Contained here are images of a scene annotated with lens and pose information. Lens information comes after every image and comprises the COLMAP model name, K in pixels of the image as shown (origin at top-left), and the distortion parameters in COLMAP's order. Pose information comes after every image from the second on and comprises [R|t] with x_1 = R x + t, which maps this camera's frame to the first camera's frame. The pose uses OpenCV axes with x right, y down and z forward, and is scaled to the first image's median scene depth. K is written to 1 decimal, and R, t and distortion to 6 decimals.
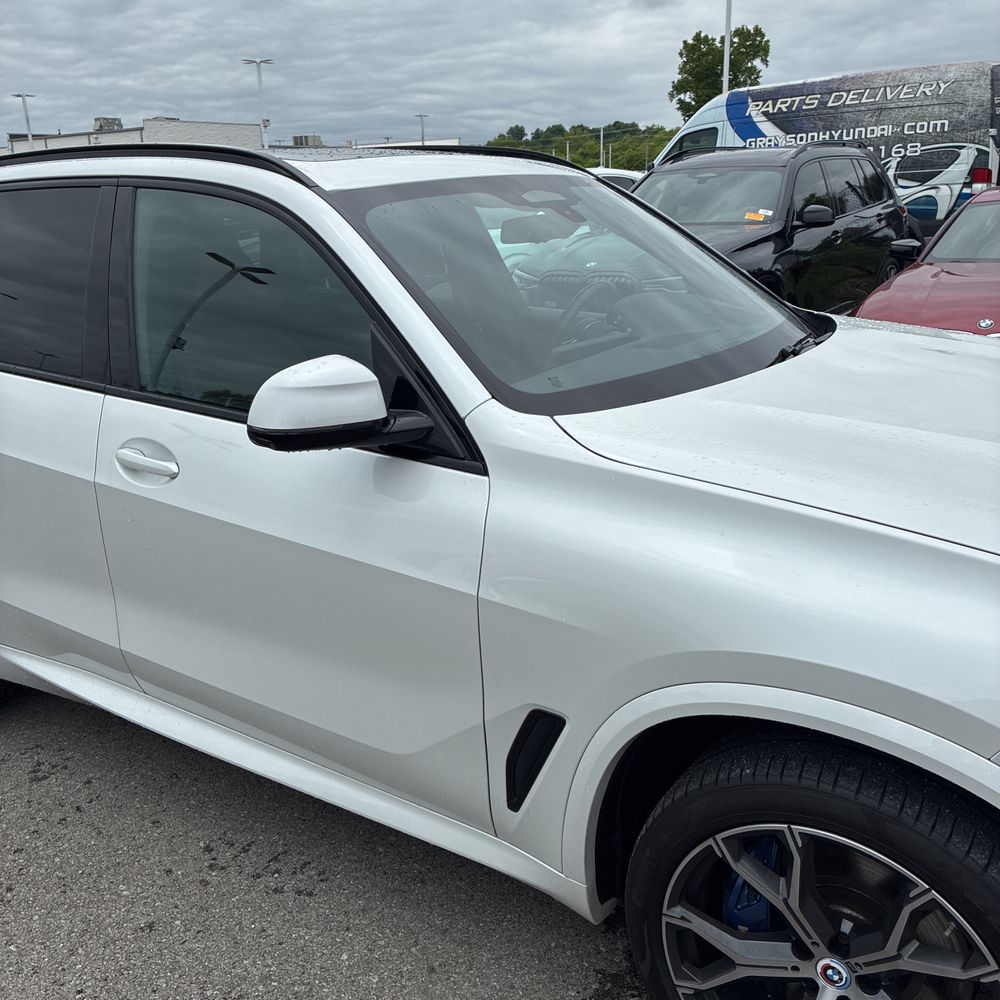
lens RADIAL K [[1006.0, 0, 497.5], [0, 1006.0, 494.0], [0, 0, 1]] dist [0.041605, -0.028623]
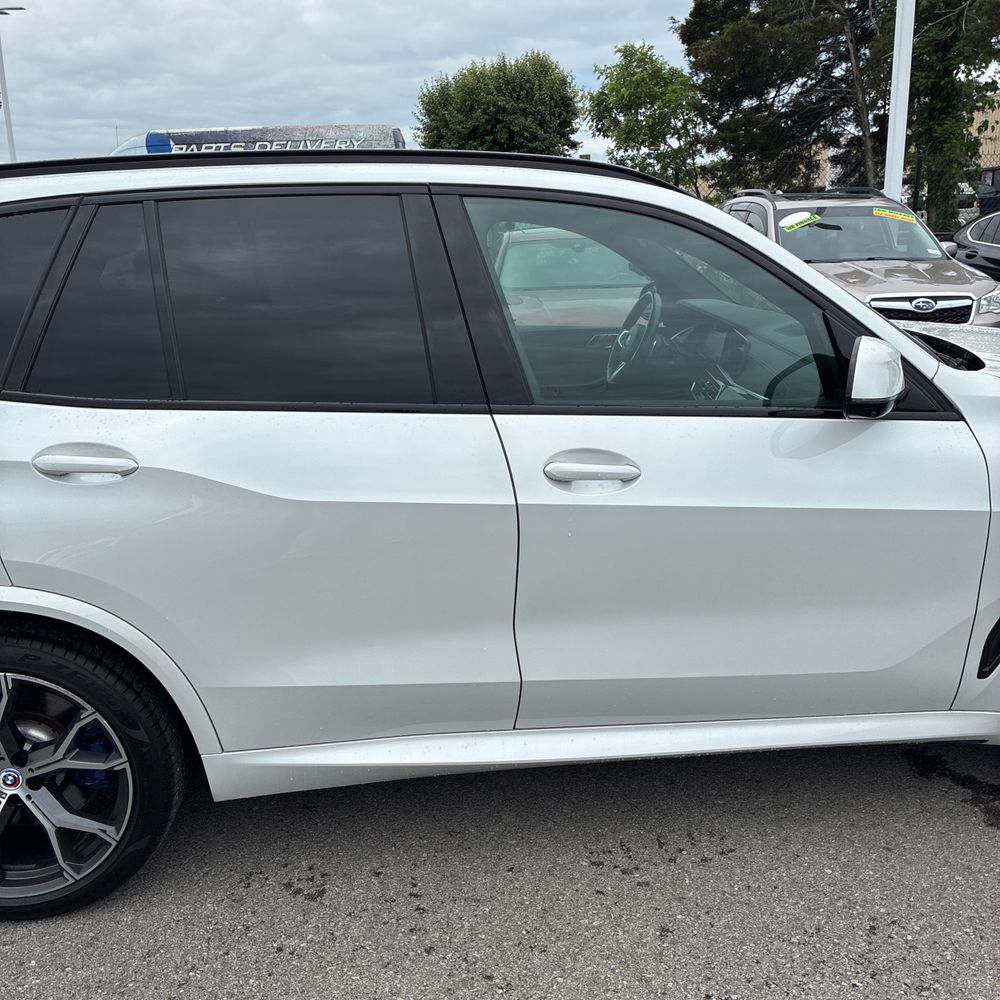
lens RADIAL K [[1010.8, 0, 500.0], [0, 1010.8, 502.2], [0, 0, 1]] dist [0.030935, -0.013816]
pose [[0.770637, -0.153321, 0.618556, -0.198054], [0.176941, 0.983942, 0.023444, -0.007710], [-0.612218, 0.091381, 0.785391, 0.054078]]
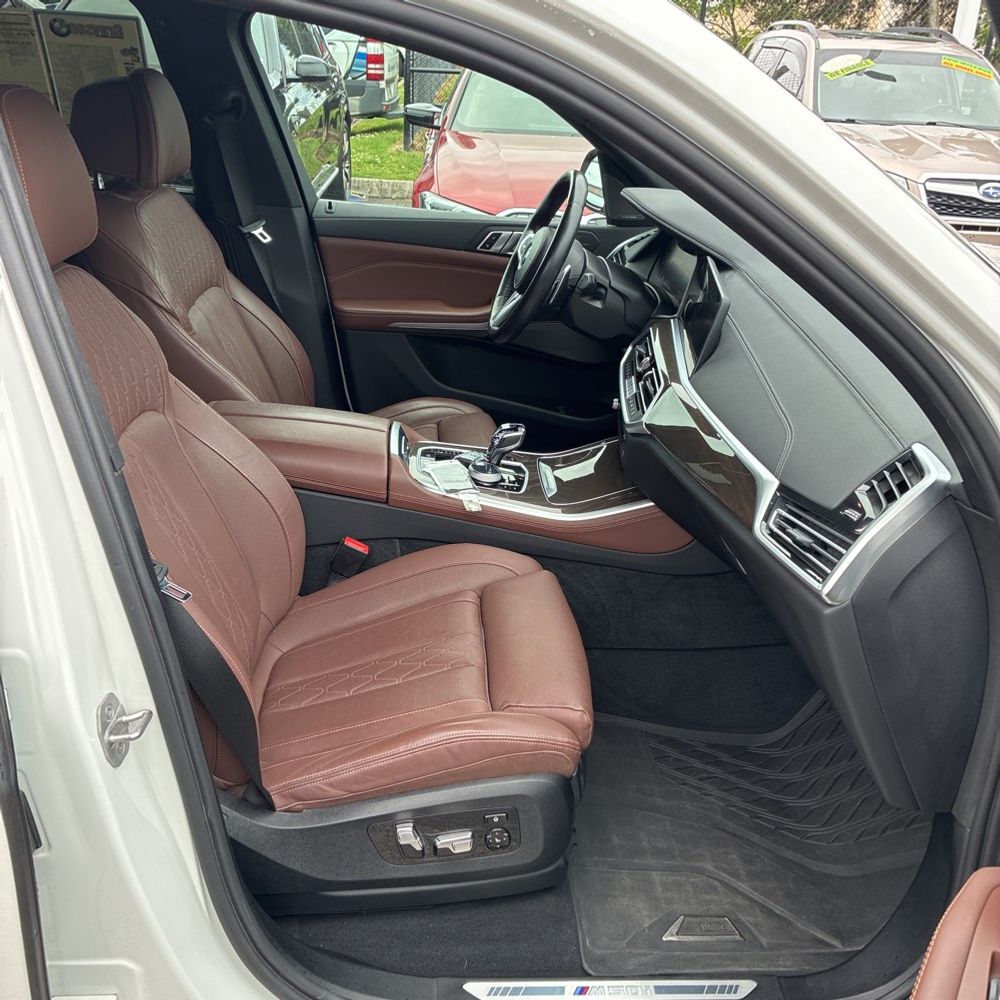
lens RADIAL K [[1010.8, 0, 500.0], [0, 1010.8, 502.2], [0, 0, 1]] dist [0.030935, -0.013816]
pose [[0.783263, -0.188084, 0.592557, -0.088553], [0.104841, 0.979449, 0.172305, -0.030194], [-0.612787, -0.072836, 0.786884, 0.127776]]
